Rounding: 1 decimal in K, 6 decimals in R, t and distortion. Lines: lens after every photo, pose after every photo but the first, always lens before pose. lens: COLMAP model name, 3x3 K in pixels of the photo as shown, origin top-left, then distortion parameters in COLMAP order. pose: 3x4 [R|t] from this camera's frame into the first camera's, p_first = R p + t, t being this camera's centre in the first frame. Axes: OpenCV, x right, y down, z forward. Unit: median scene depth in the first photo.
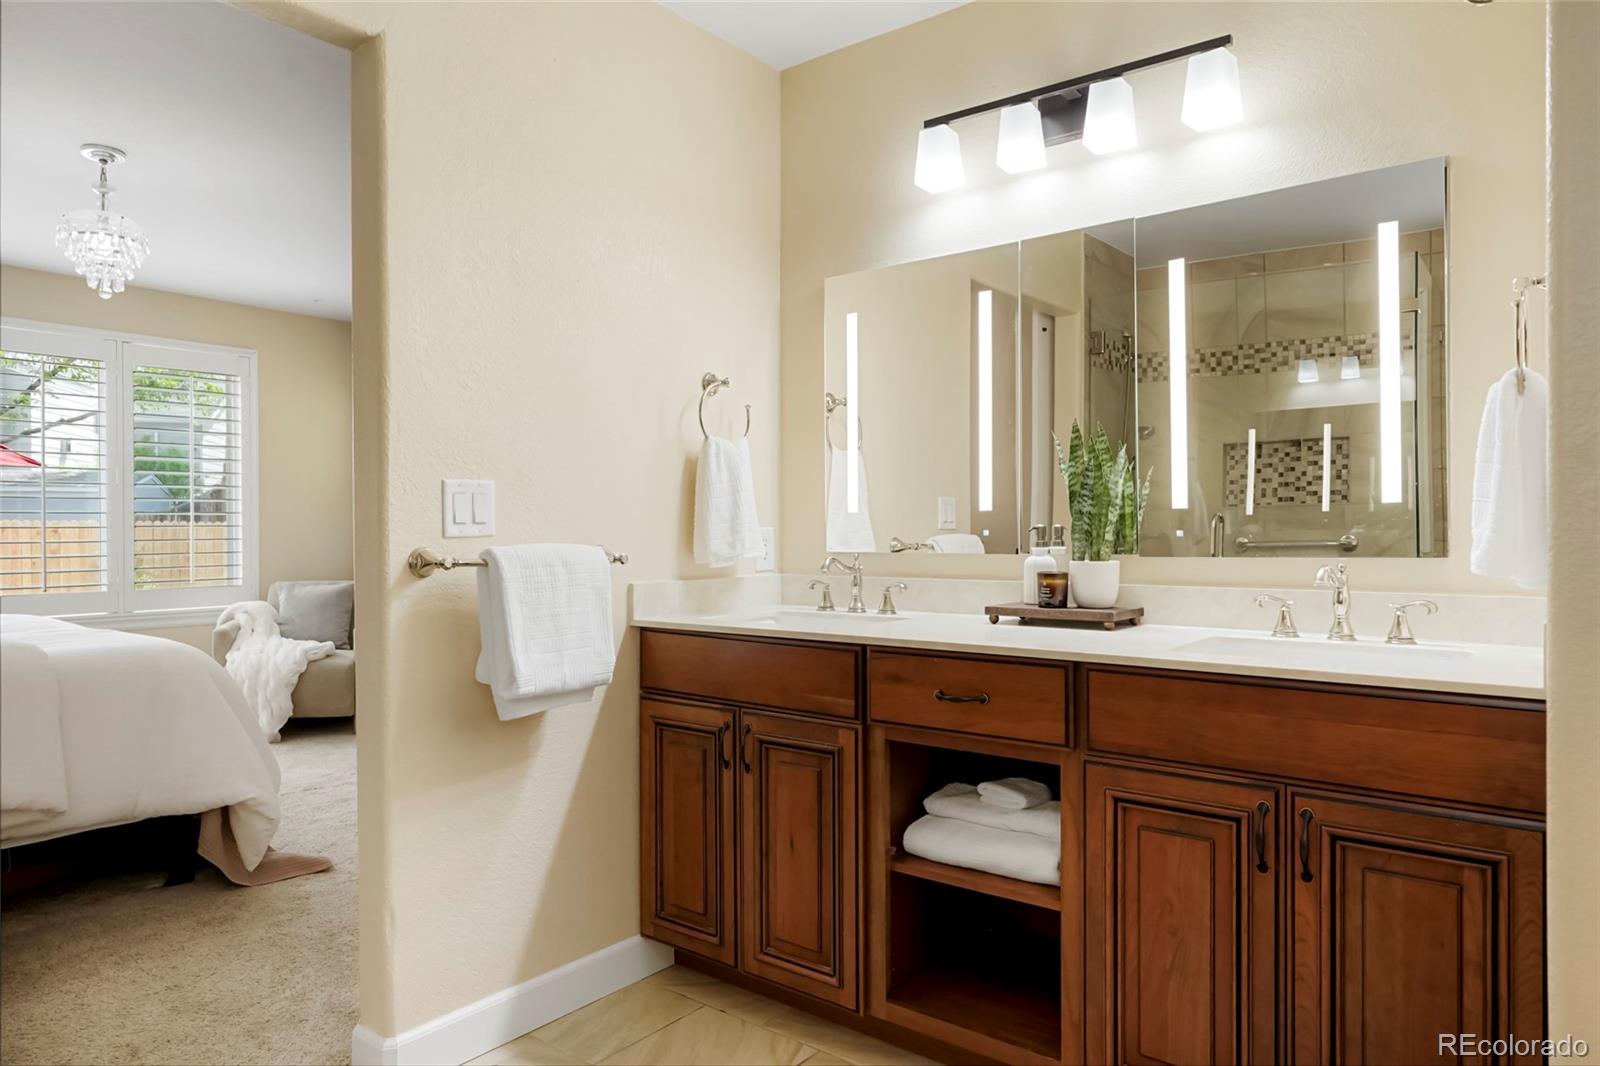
lens RADIAL K [[1007.7, 0, 805.6], [0, 1007.7, 526.7], [0, 0, 1]] dist [0.000511, -0.000554]
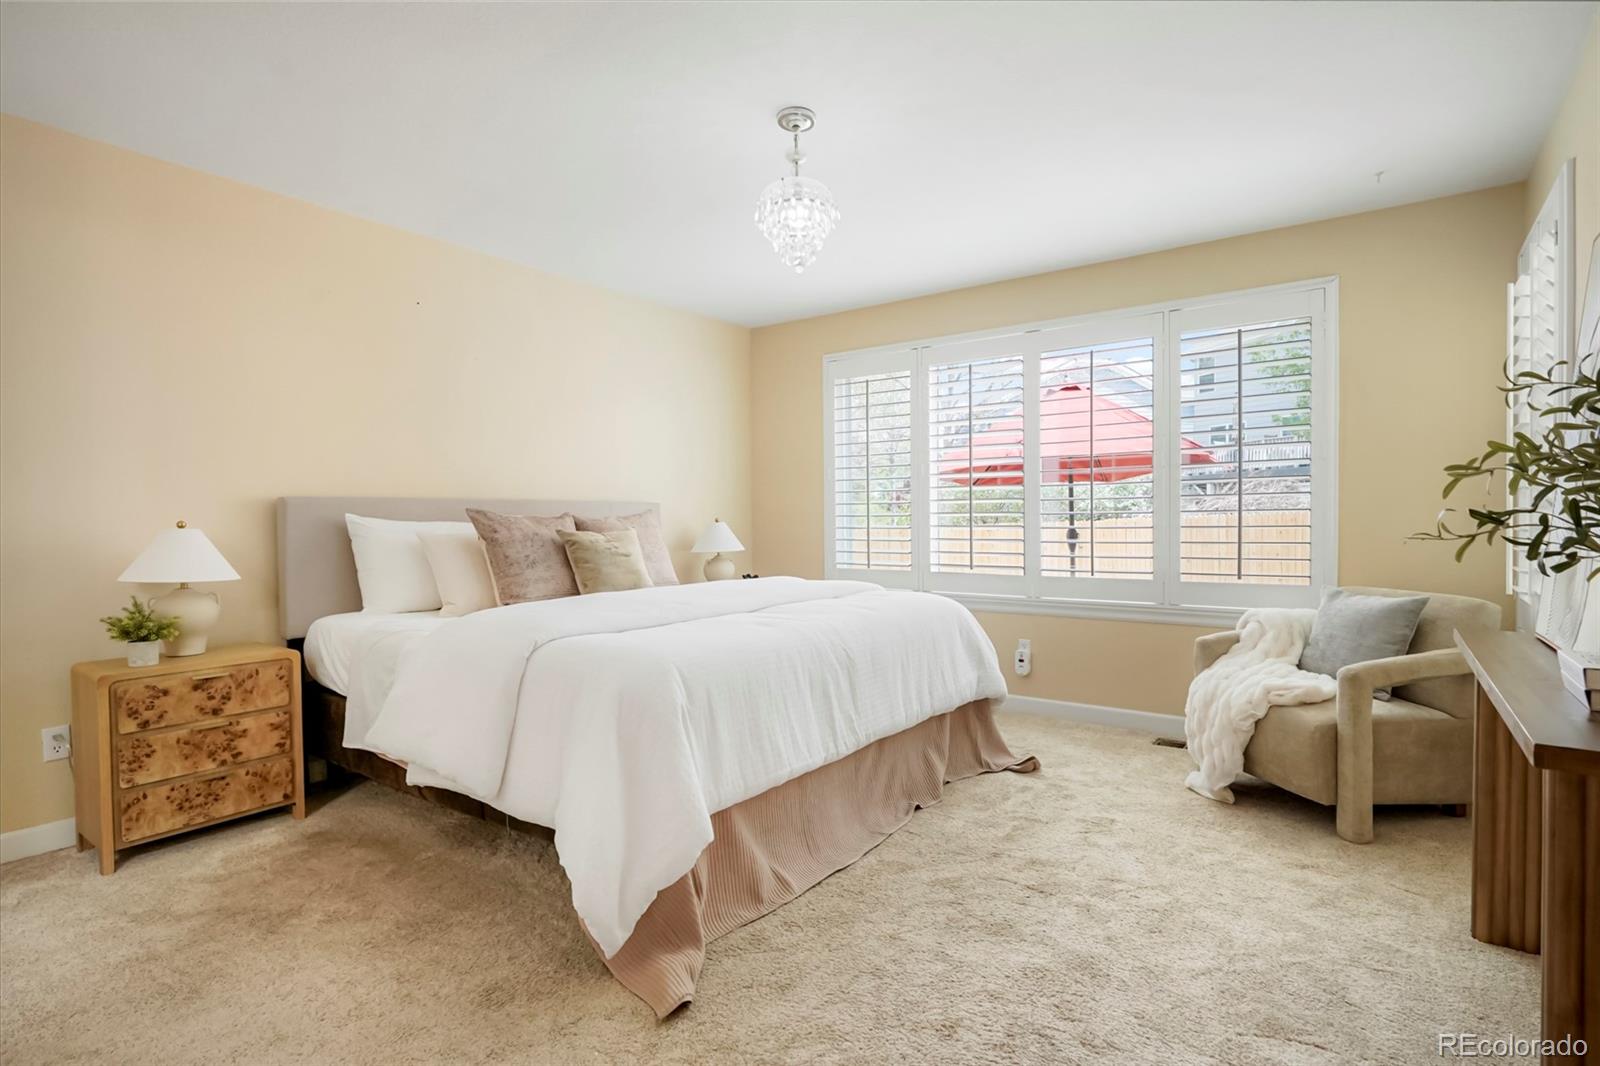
lens RADIAL K [[782.0, 0, 802.0], [0, 782.0, 532.1], [0, 0, 1]] dist [-0.008753, 0.001602]
pose [[0.038238, 0.022885, -0.999007, 0.028336], [0.010152, 0.999677, 0.023289, -0.001147], [0.999217, -0.011033, 0.037993, 0.661688]]
